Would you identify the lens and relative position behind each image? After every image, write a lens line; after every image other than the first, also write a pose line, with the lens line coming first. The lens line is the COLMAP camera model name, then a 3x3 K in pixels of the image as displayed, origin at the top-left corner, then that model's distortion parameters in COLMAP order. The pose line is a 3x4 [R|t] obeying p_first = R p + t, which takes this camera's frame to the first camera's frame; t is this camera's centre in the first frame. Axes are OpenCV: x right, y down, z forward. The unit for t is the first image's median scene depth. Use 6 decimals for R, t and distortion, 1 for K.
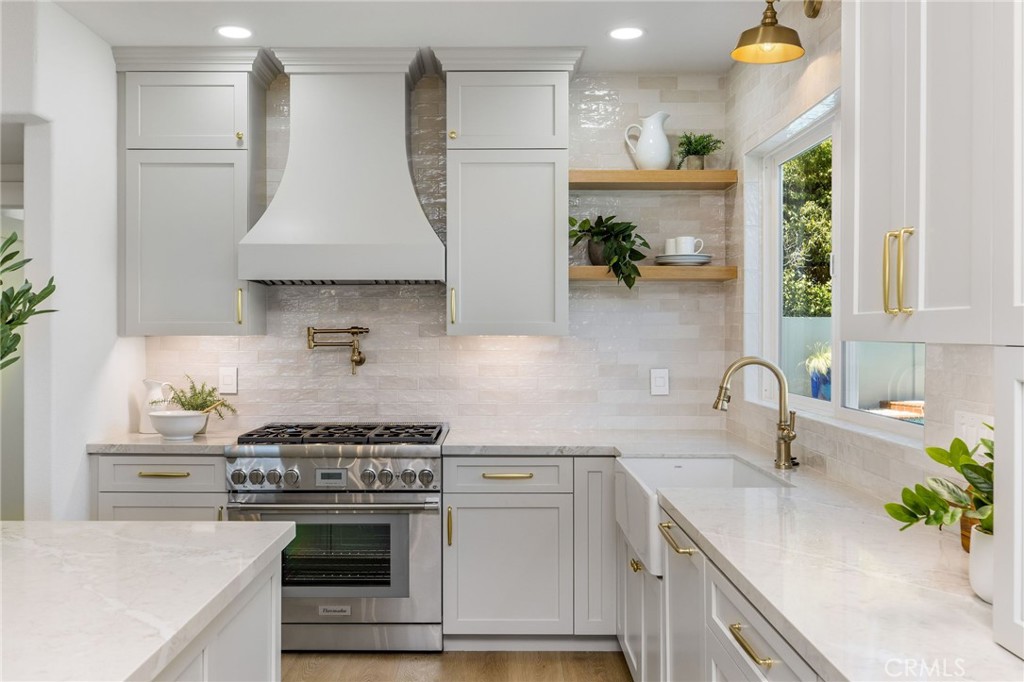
lens RADIAL K [[895.5, 0, 488.2], [0, 895.5, 334.5], [0, 0, 1]] dist [-0.002295, 0.002637]
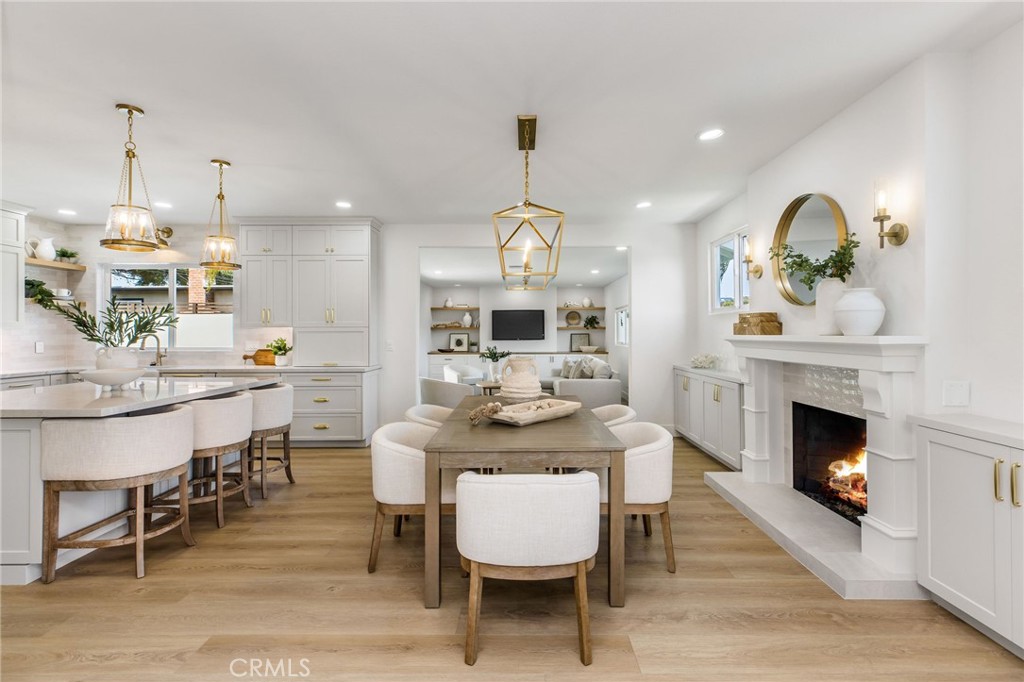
lens RADIAL K [[460.8, 0, 518.6], [0, 460.8, 332.4], [0, 0, 1]] dist [0.002946, 0.001291]
pose [[0.004213, 0.001757, 0.999990, -1.169763], [0.004319, 0.999989, -0.001776, 0.023624], [-0.999982, 0.004326, 0.004205, -0.321610]]
